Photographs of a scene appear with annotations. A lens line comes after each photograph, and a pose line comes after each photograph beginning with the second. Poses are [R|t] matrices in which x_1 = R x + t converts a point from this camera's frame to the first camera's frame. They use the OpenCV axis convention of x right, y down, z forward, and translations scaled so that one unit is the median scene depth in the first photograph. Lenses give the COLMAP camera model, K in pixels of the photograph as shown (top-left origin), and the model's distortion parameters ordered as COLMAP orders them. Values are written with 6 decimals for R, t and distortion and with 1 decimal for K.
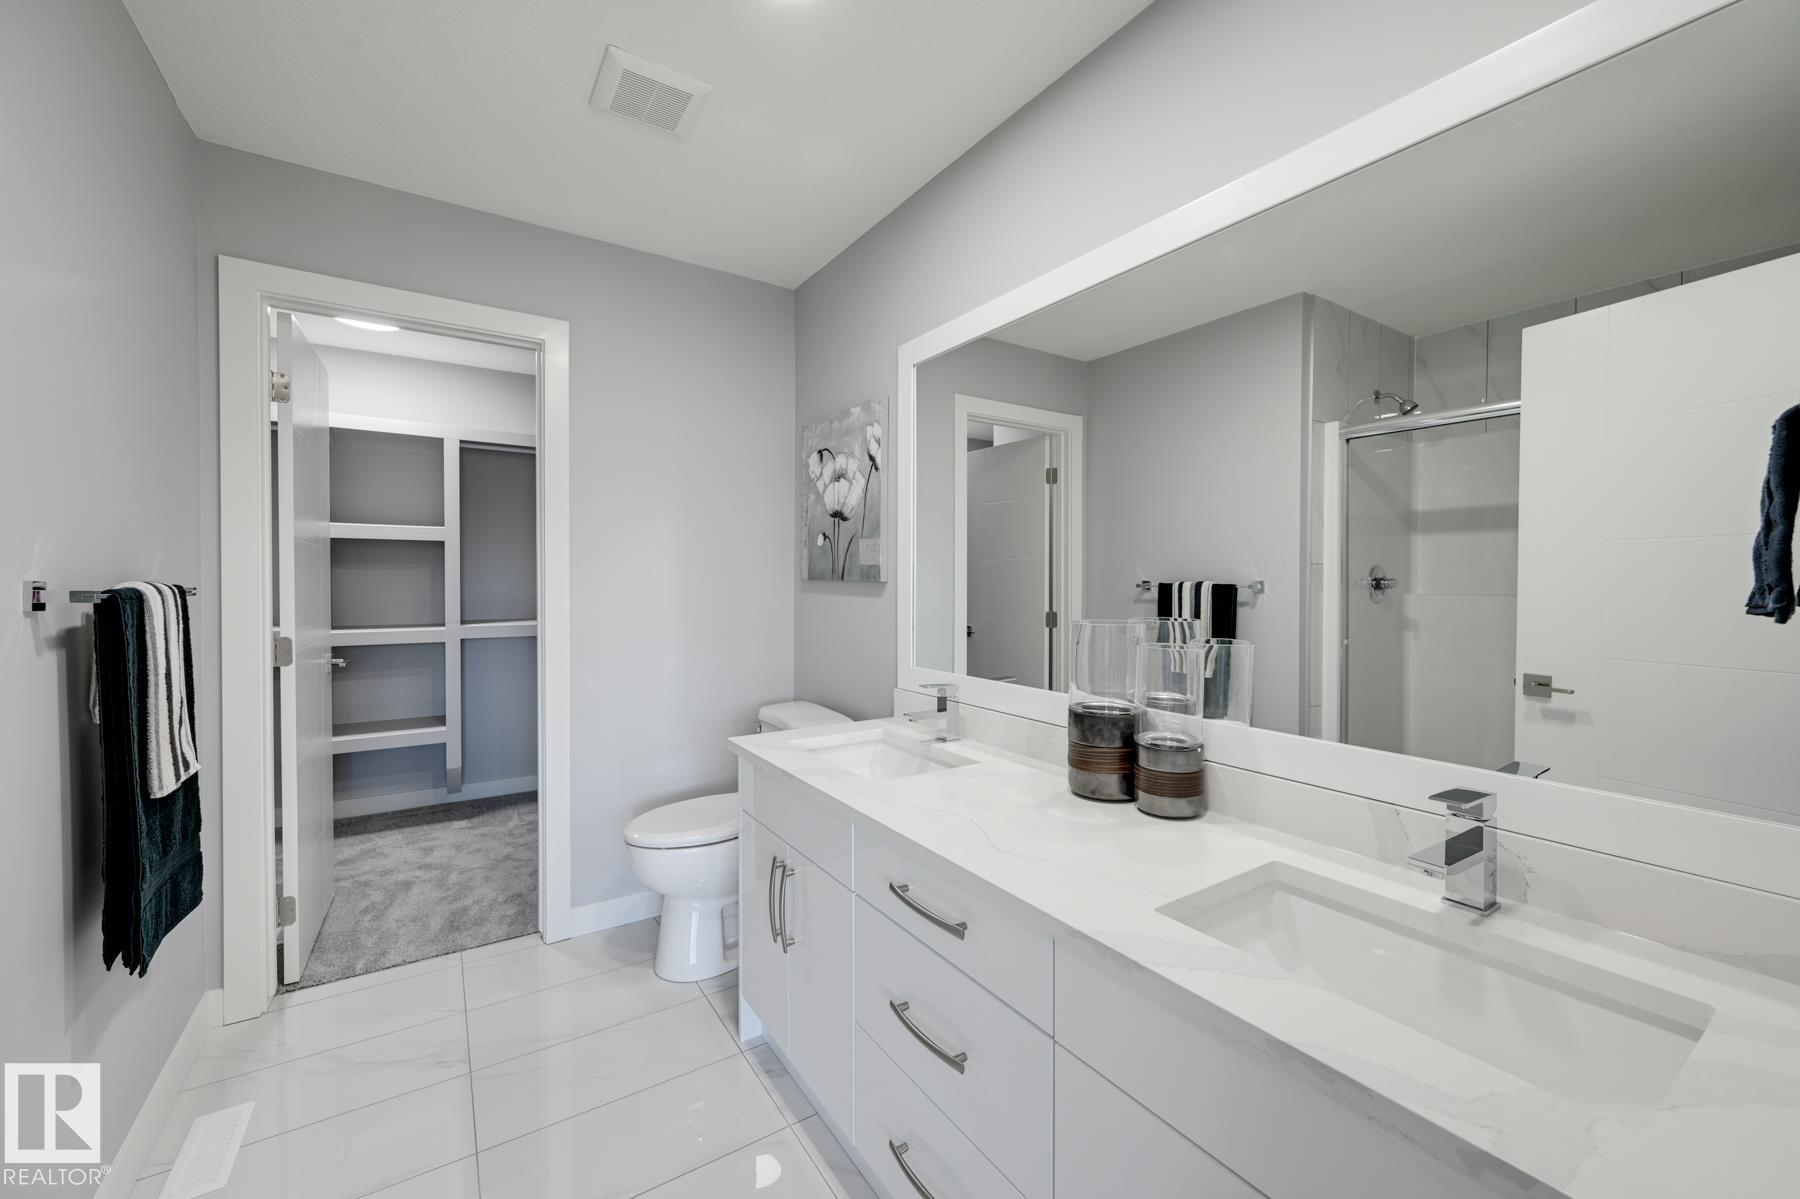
lens RADIAL K [[711.3, 0, 887.8], [0, 711.3, 592.8], [0, 0, 1]] dist [-0.000780, 0.000089]
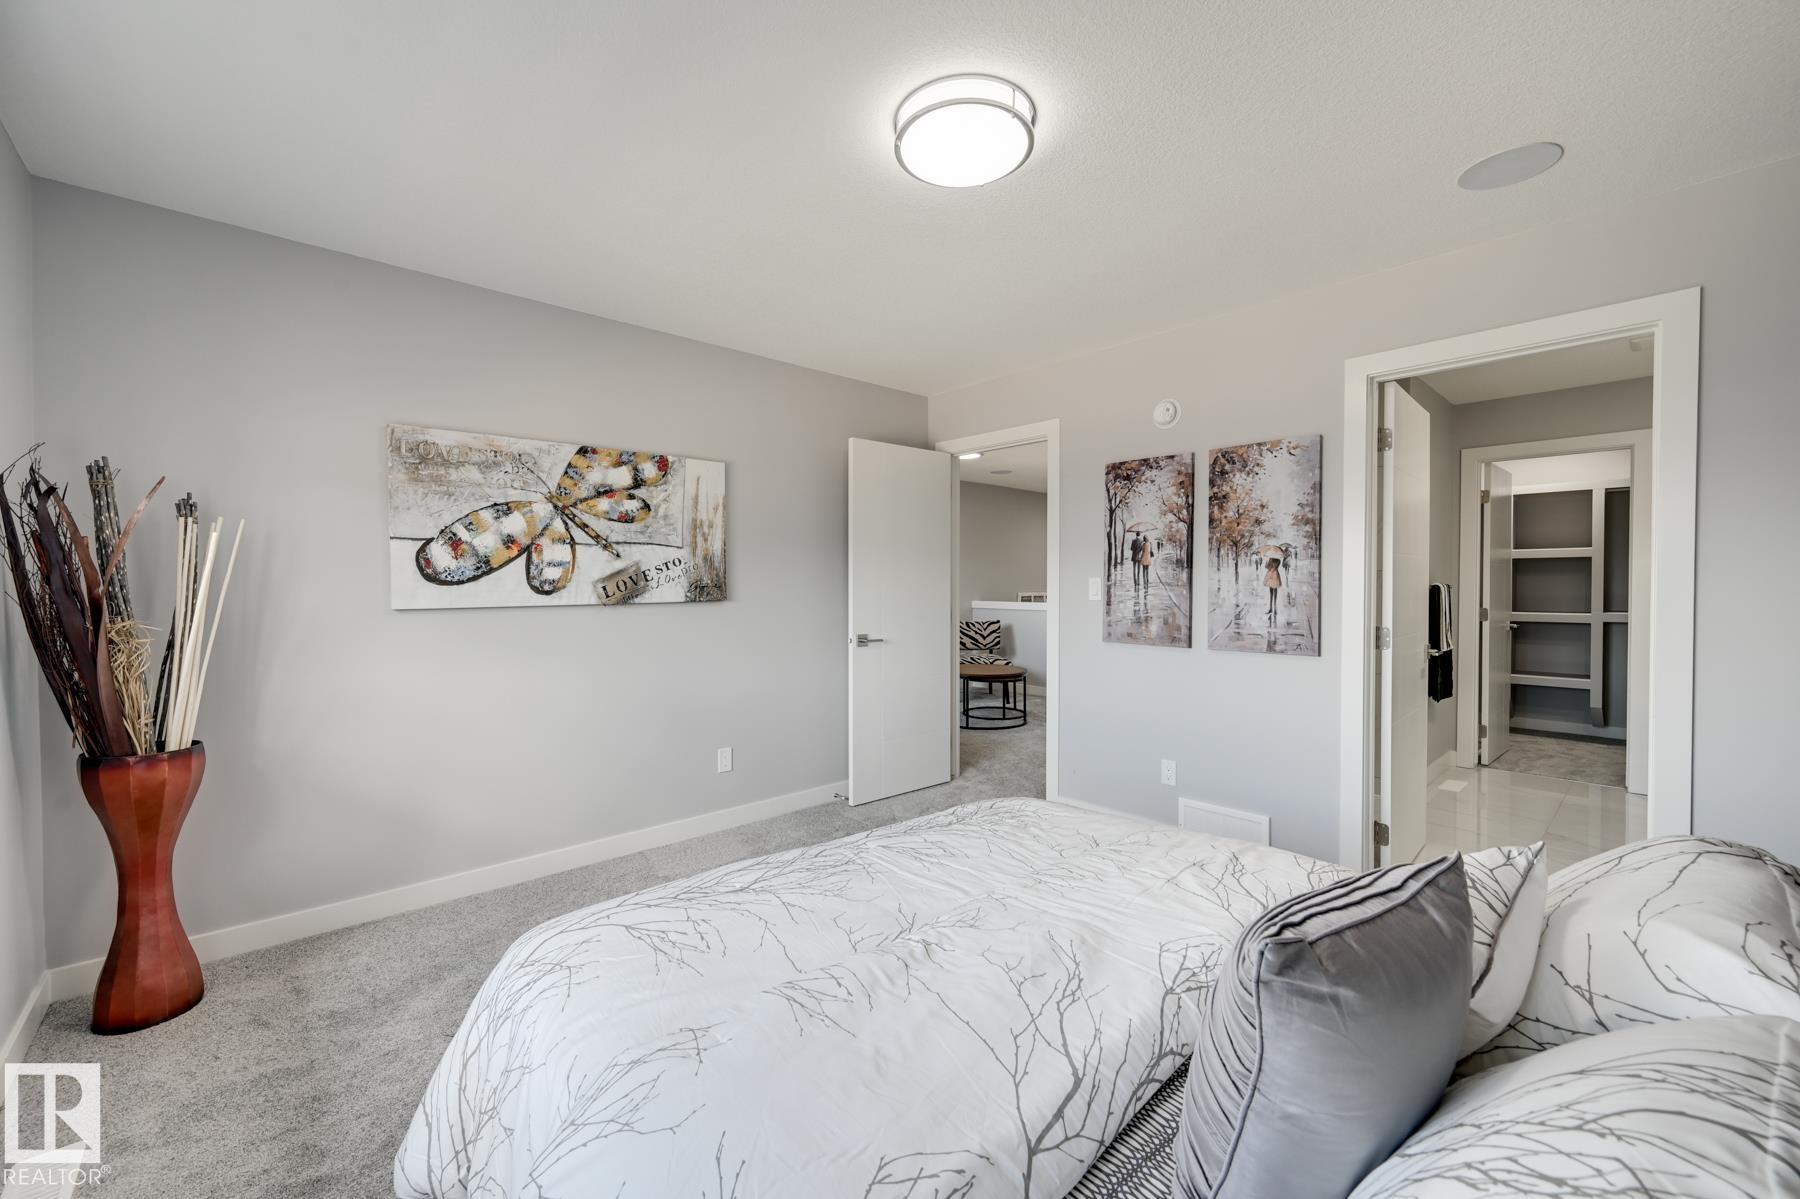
lens RADIAL K [[711.3, 0, 887.8], [0, 711.3, 592.8], [0, 0, 1]] dist [-0.000780, 0.000089]
pose [[0.159435, 0.009397, -0.987164, 0.753167], [-0.015483, 0.999856, 0.007017, 0.020015], [0.987087, 0.014166, 0.159557, -0.860983]]
